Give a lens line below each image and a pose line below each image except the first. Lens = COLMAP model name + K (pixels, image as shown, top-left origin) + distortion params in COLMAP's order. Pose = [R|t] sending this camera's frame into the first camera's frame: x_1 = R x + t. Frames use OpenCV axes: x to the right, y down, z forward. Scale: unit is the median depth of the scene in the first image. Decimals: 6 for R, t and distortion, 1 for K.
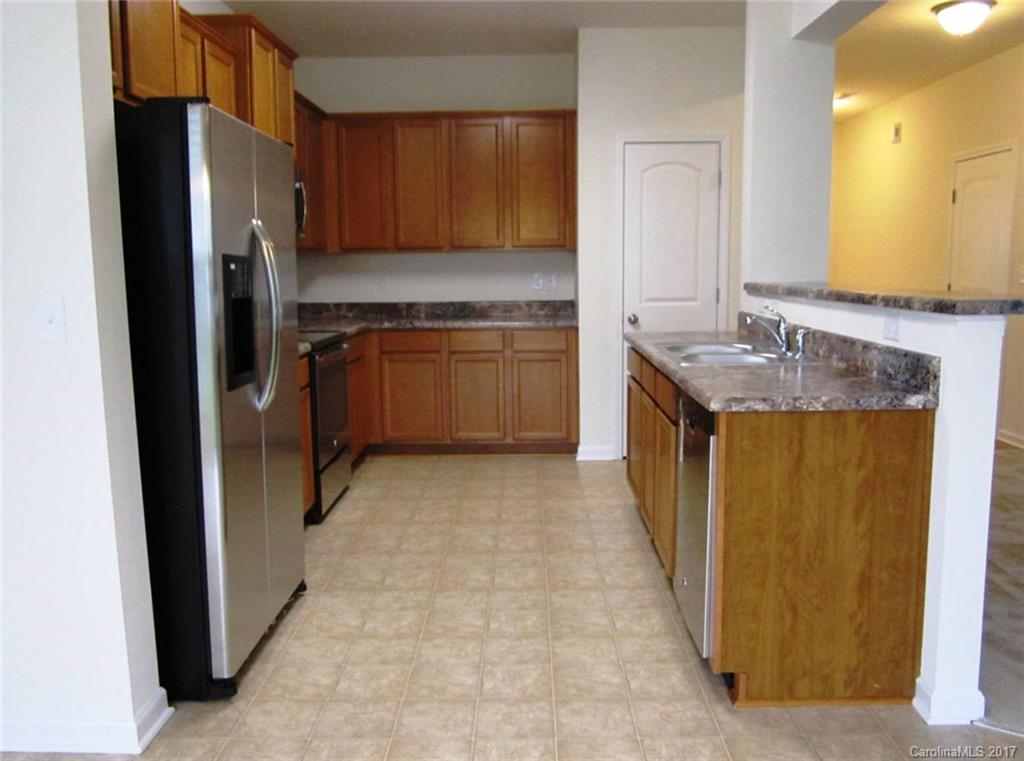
lens RADIAL K [[867.6, 0, 512.0], [0, 867.6, 380.5], [0, 0, 1]] dist [-0.051208, 0.006425]
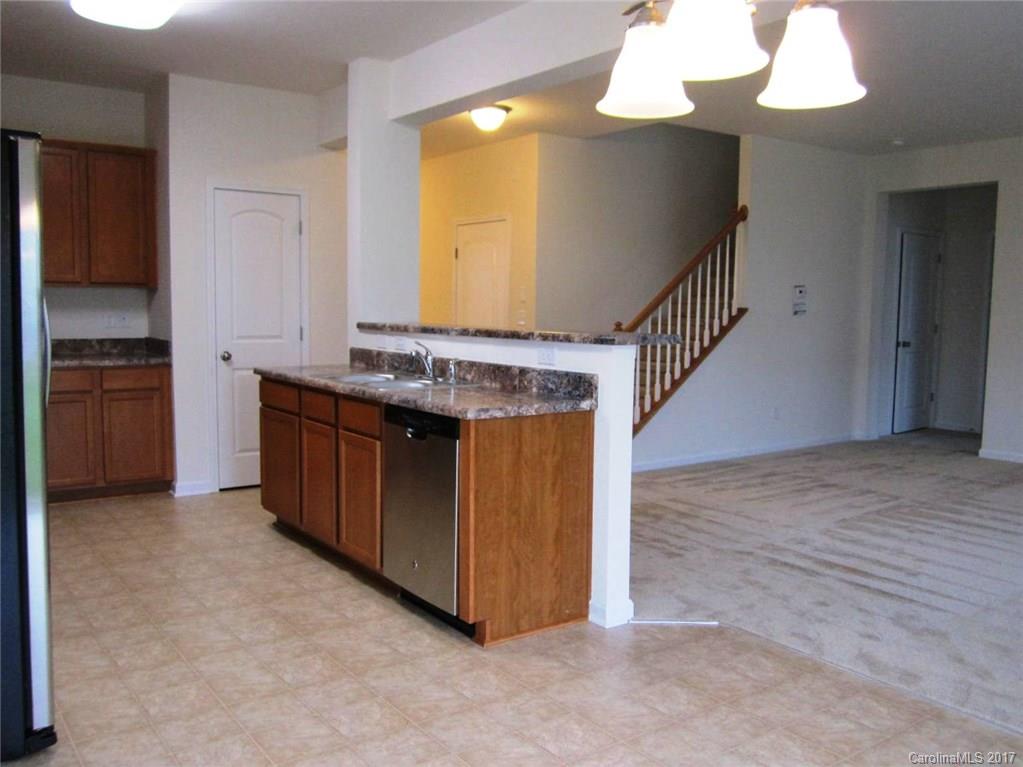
lens RADIAL K [[875.0, 0, 511.5], [0, 875.0, 383.5], [0, 0, 1]] dist [-0.039587, -0.004983]
pose [[0.798094, -0.029115, 0.601829, -0.483653], [0.055052, 0.998178, -0.024715, 0.016038], [-0.600013, 0.052857, 0.798242, -0.100184]]
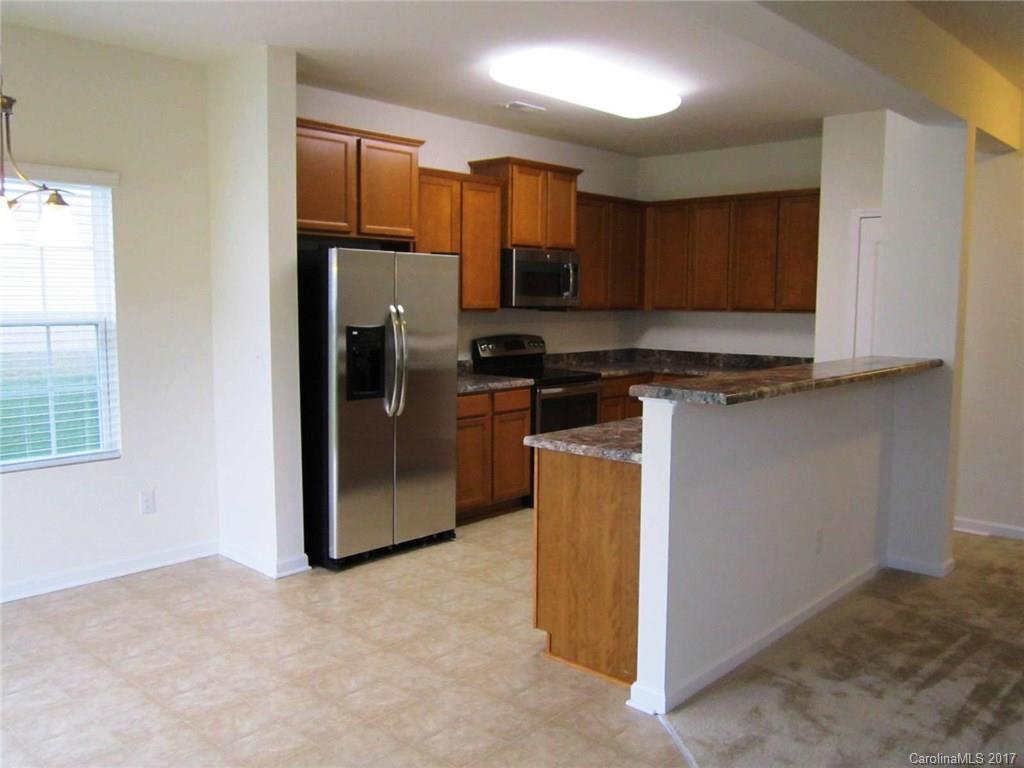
lens RADIAL K [[832.2, 0, 512.0], [0, 832.2, 384.0], [0, 0, 1]] dist [-0.049446, -0.002314]
pose [[0.746889, 0.080690, -0.660035, 1.081348], [-0.099287, 0.995015, 0.009290, -0.076410], [0.657494, 0.058594, 0.751178, -0.095631]]
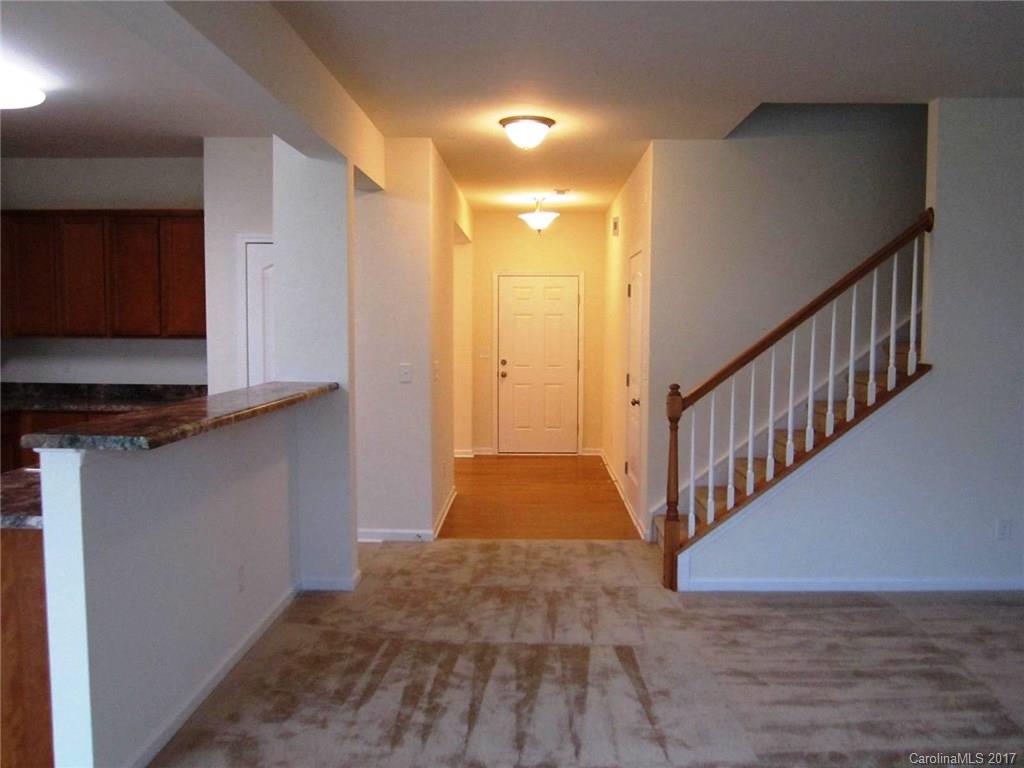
lens RADIAL K [[843.8, 0, 512.0], [0, 843.8, 384.0], [0, 0, 1]] dist [-0.076262, 0.049333]
pose [[0.999802, 0.019722, 0.002551, 0.991952], [-0.019524, 0.997854, -0.062502, -0.090167], [-0.003779, 0.062440, 0.998042, -0.057478]]
